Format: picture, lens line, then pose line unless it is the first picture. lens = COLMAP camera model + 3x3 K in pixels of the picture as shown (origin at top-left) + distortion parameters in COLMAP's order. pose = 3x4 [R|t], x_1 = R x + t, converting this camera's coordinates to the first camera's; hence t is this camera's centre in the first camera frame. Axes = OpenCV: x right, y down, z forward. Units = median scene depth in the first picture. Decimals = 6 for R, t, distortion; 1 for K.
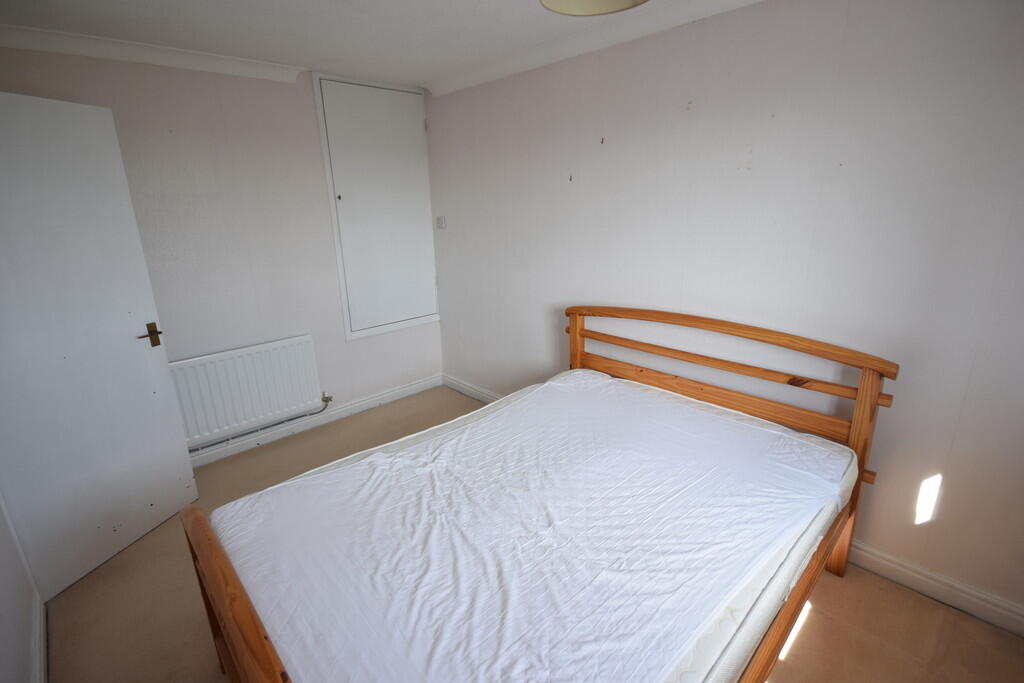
lens RADIAL K [[474.8, 0, 514.5], [0, 474.8, 339.0], [0, 0, 1]] dist [-0.004454, -0.001268]
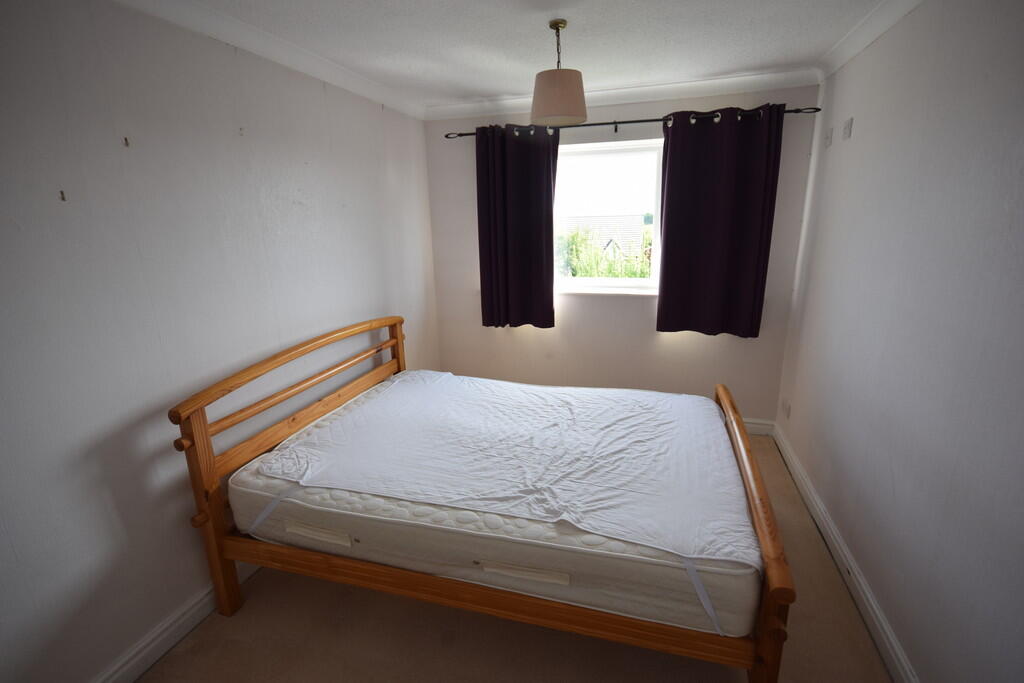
lens RADIAL K [[474.8, 0, 514.5], [0, 474.8, 341.8], [0, 0, 1]] dist [-0.004454, -0.001268]
pose [[-0.498106, -0.183955, 0.847379, -0.944094], [0.283219, 0.889127, 0.359500, -0.375894], [-0.819559, 0.419063, -0.390780, 1.343209]]
